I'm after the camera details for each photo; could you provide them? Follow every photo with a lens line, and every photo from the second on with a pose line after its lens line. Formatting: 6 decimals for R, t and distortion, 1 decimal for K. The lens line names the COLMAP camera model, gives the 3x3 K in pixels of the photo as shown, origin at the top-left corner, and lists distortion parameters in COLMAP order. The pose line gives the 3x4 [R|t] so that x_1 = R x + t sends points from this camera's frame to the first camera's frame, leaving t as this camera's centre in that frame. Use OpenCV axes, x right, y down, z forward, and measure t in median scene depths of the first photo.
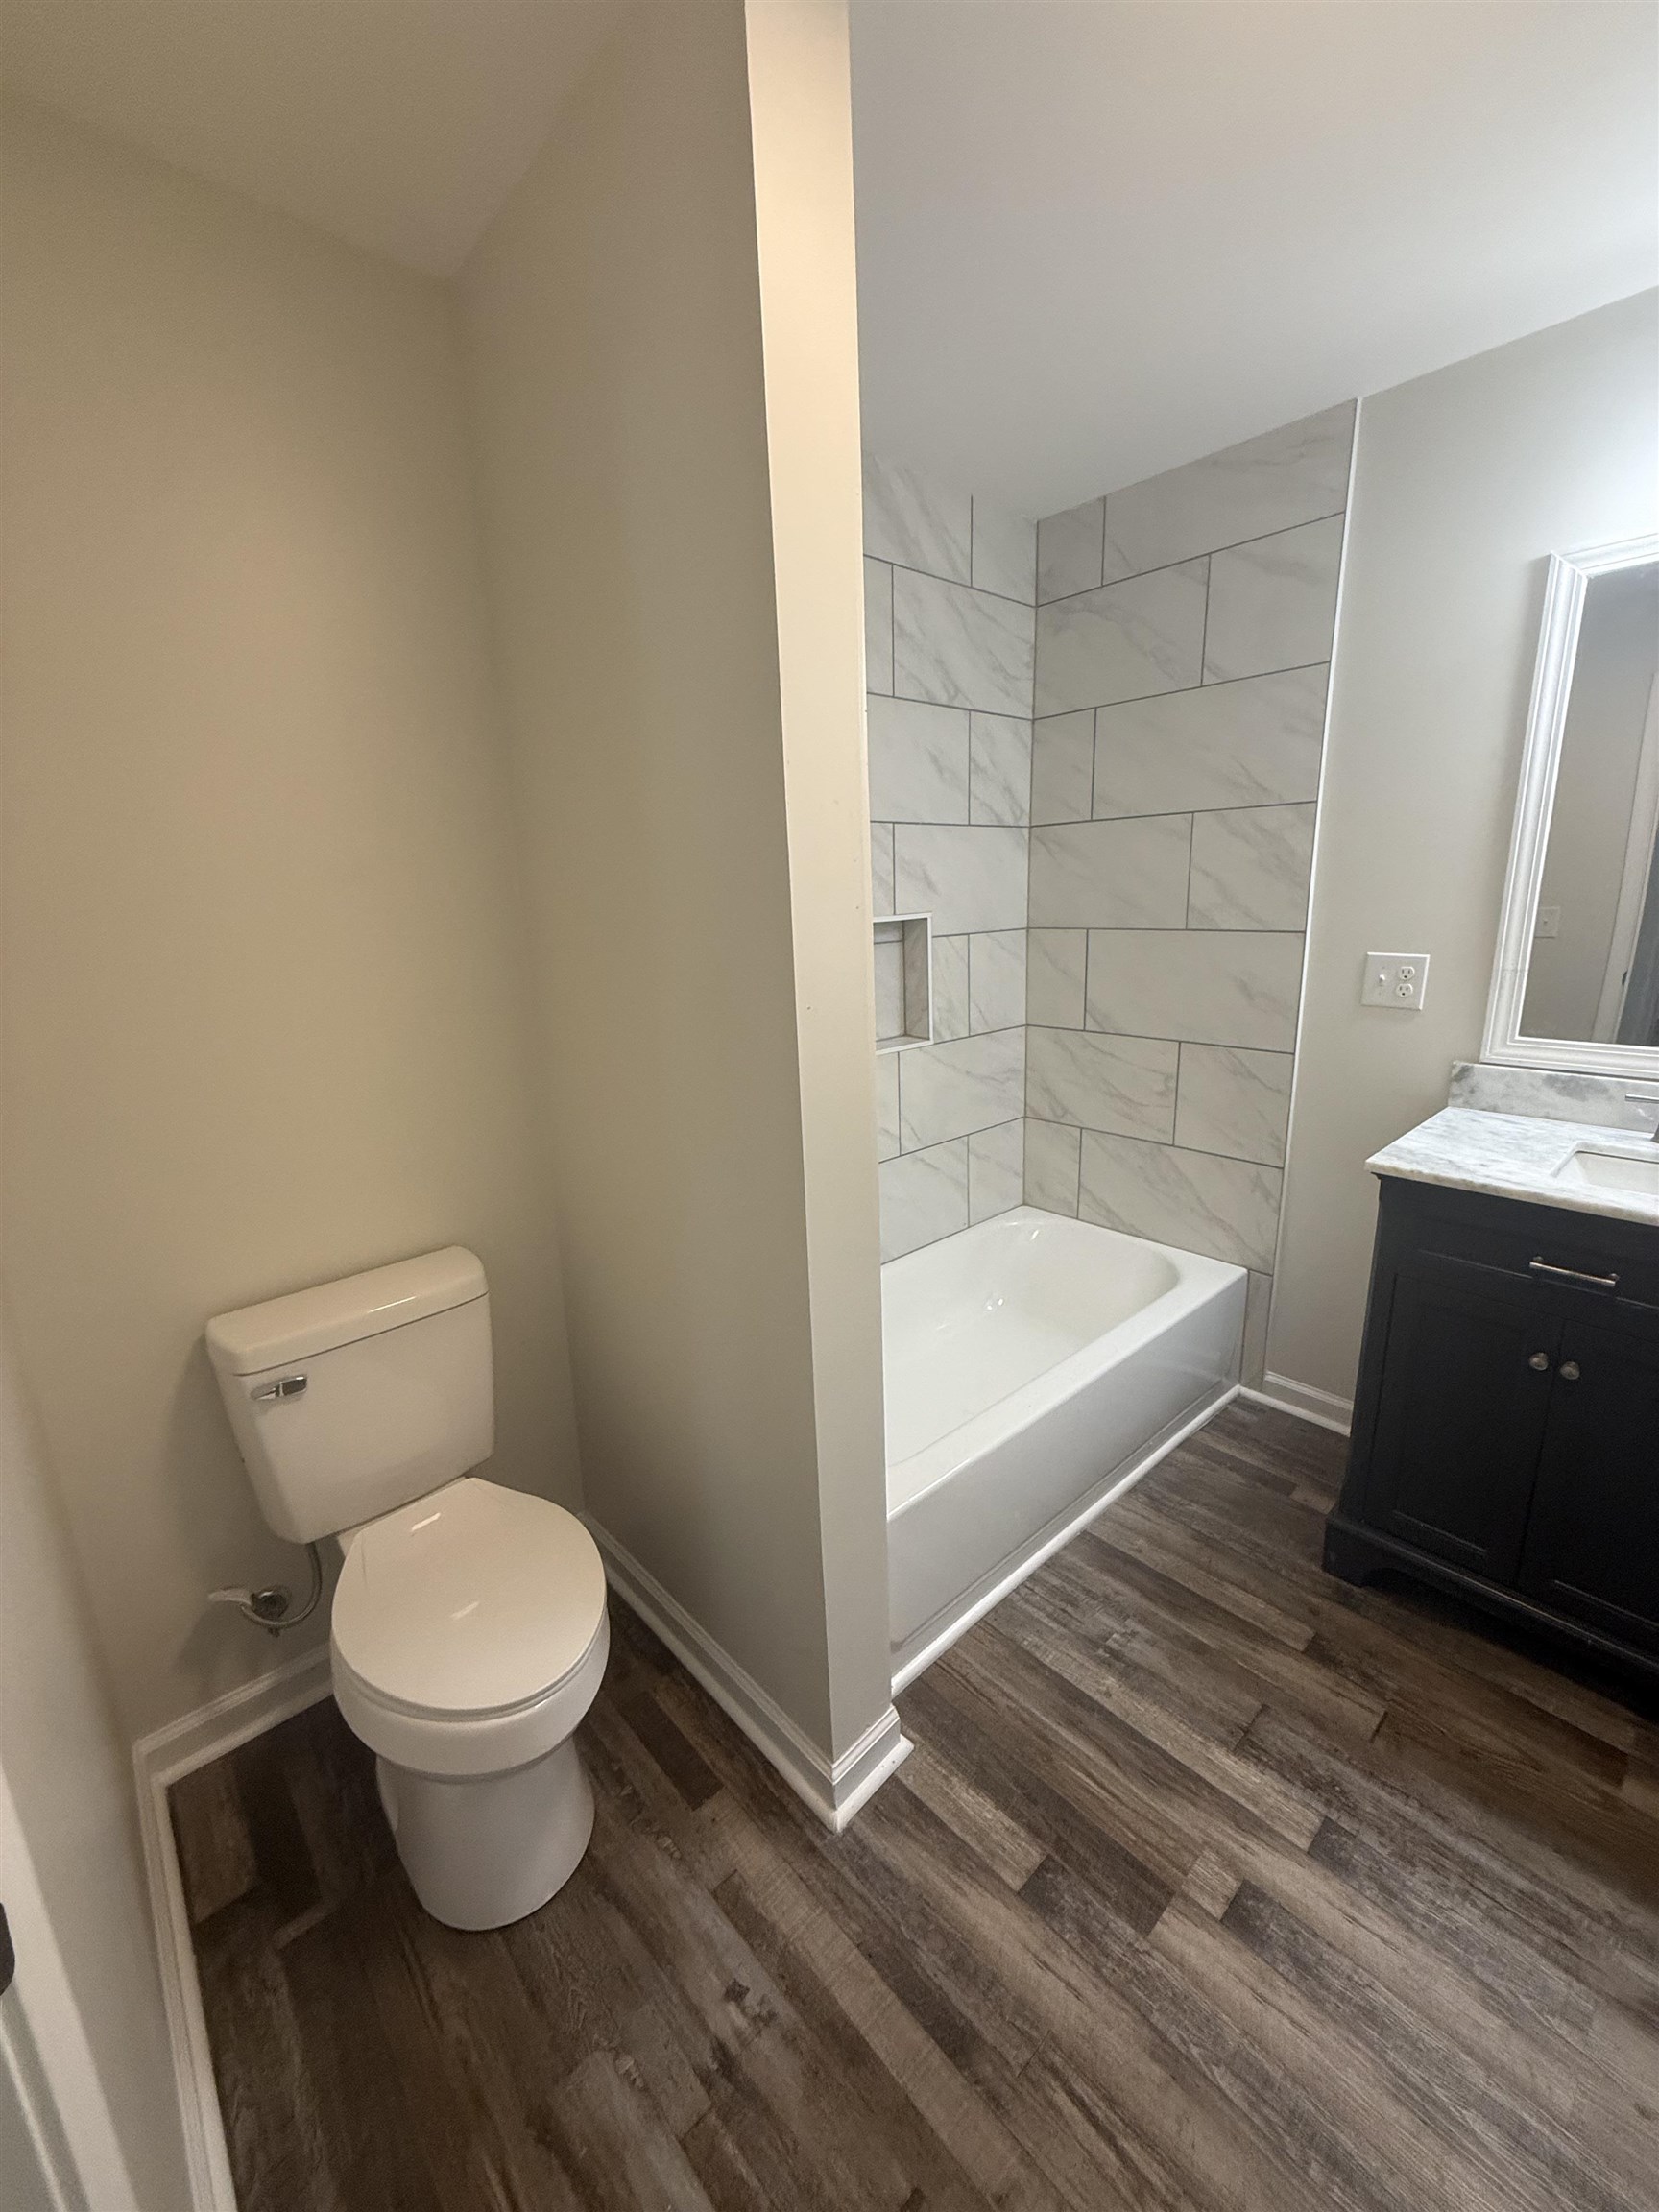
lens RADIAL K [[882.1, 0, 827.7], [0, 882.1, 1096.9], [0, 0, 1]] dist [0.000288, 0.000379]
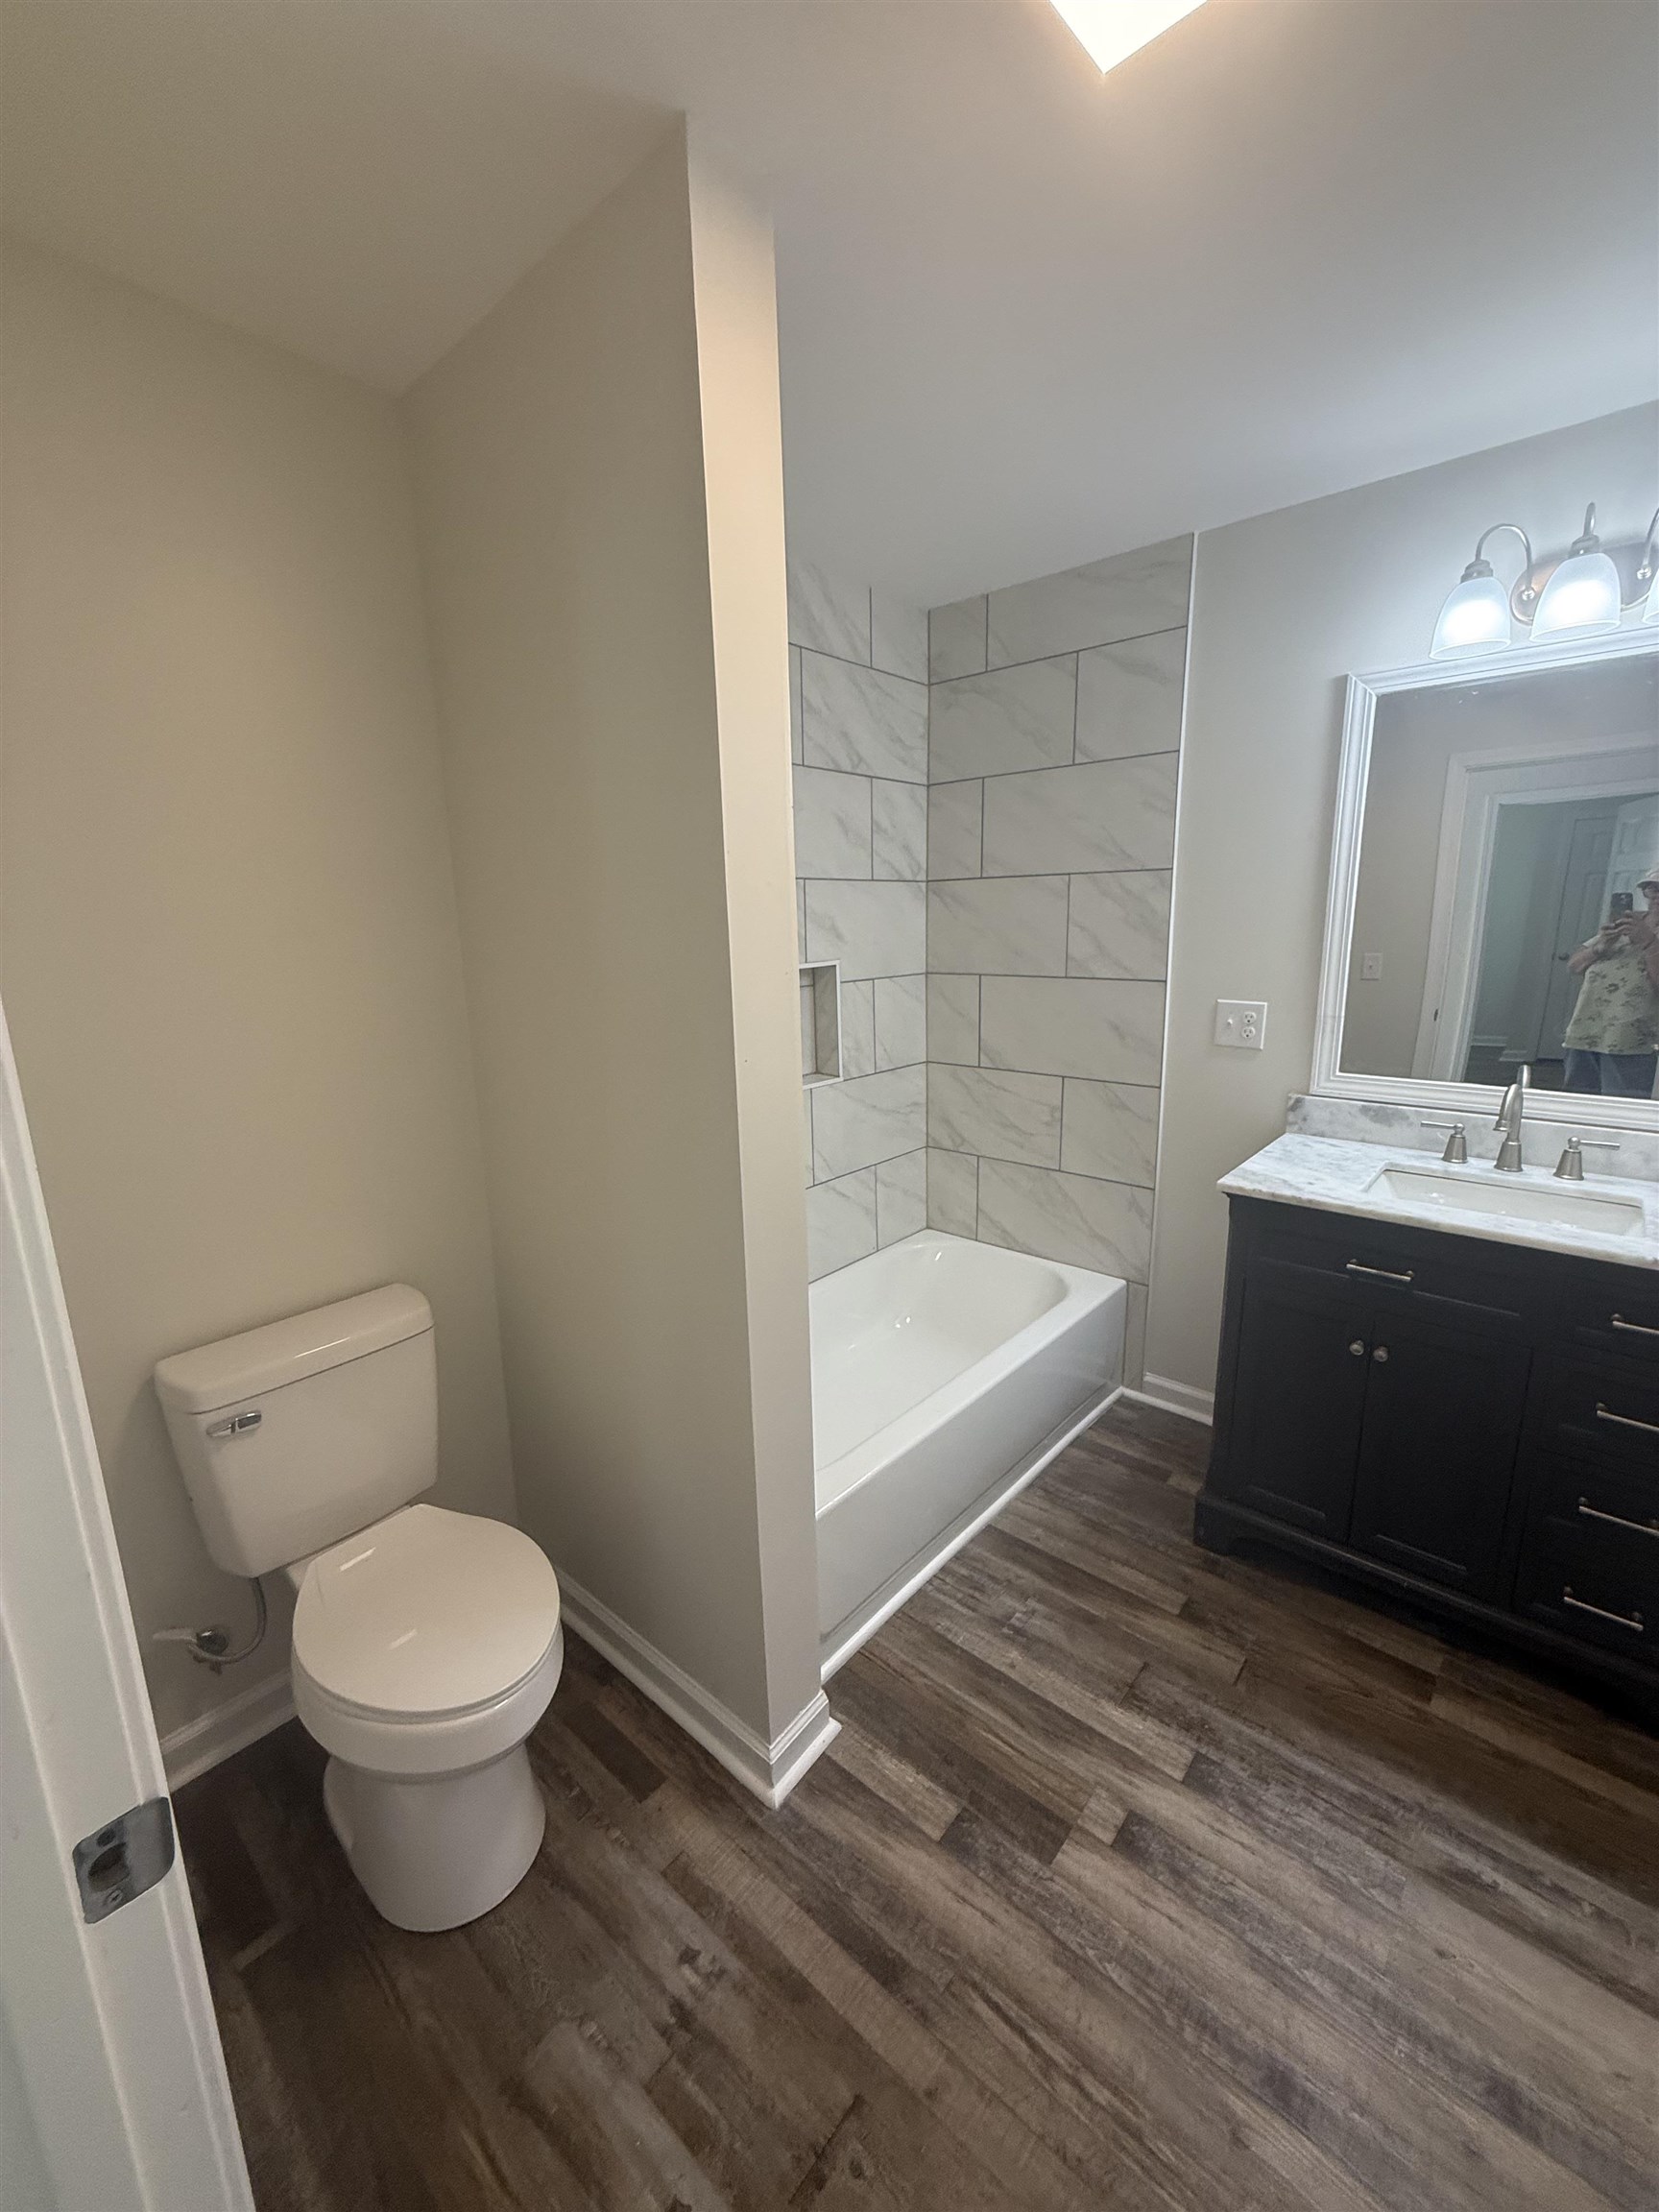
lens RADIAL K [[882.1, 0, 827.7], [0, 882.1, 1096.9], [0, 0, 1]] dist [0.000288, 0.000379]
pose [[0.993479, -0.011355, 0.113446, -0.037822], [0.014955, 0.999409, -0.030939, -0.013246], [-0.113027, 0.032434, 0.993062, -0.120903]]
